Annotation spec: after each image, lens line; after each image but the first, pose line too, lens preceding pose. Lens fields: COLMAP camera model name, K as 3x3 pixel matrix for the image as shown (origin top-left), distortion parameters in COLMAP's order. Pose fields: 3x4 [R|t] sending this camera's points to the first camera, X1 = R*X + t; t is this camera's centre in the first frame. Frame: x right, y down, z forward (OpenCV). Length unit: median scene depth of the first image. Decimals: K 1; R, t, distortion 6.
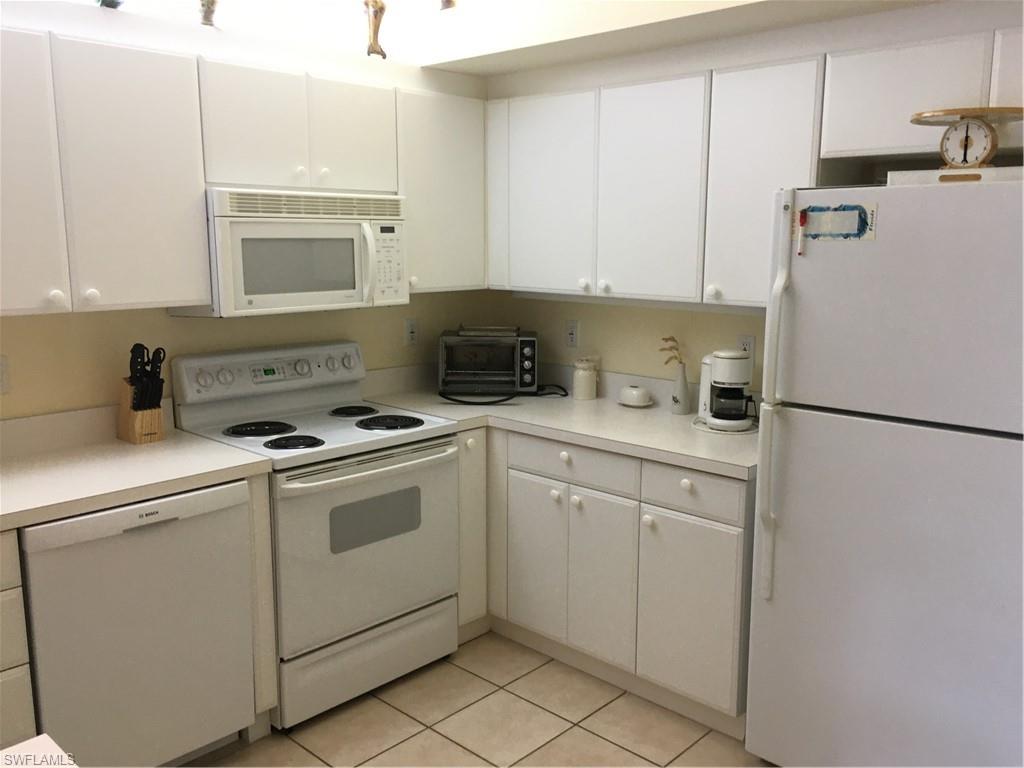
lens RADIAL K [[873.8, 0, 512.3], [0, 873.8, 385.2], [0, 0, 1]] dist [0.031660, -0.032197]
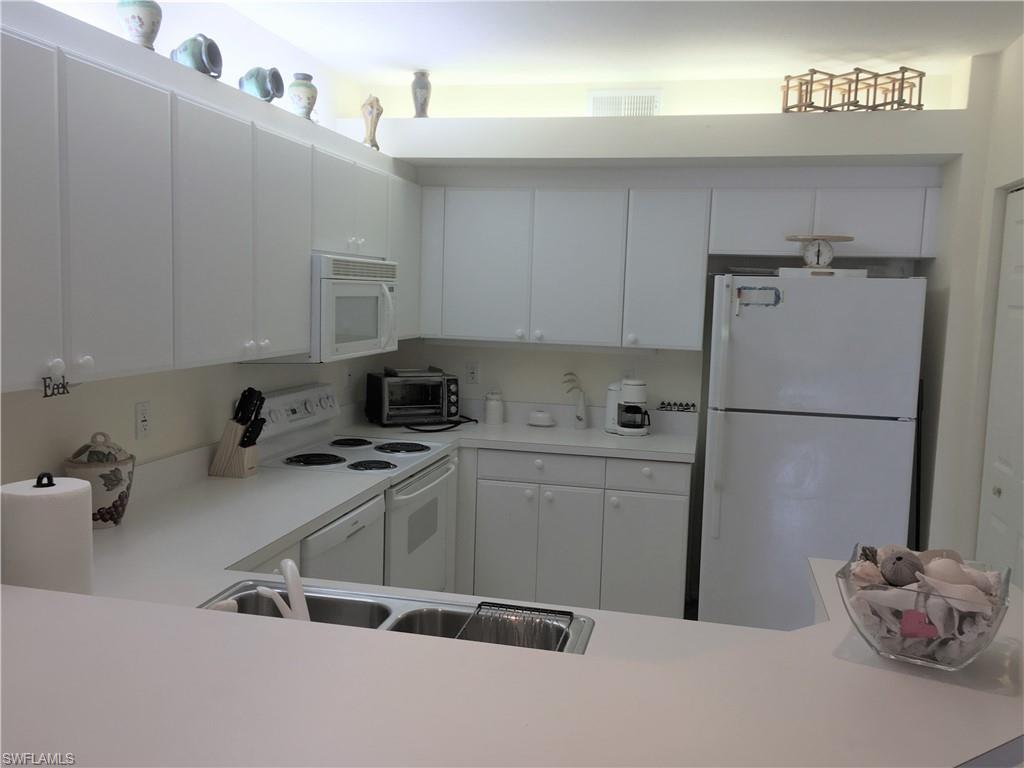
lens RADIAL K [[873.8, 0, 508.5], [0, 873.8, 382.7], [0, 0, 1]] dist [0.031660, -0.032197]
pose [[0.863102, -0.030364, 0.504115, -0.643738], [0.059001, 0.997418, -0.040940, 0.011323], [-0.501571, 0.065079, 0.862666, -0.127350]]
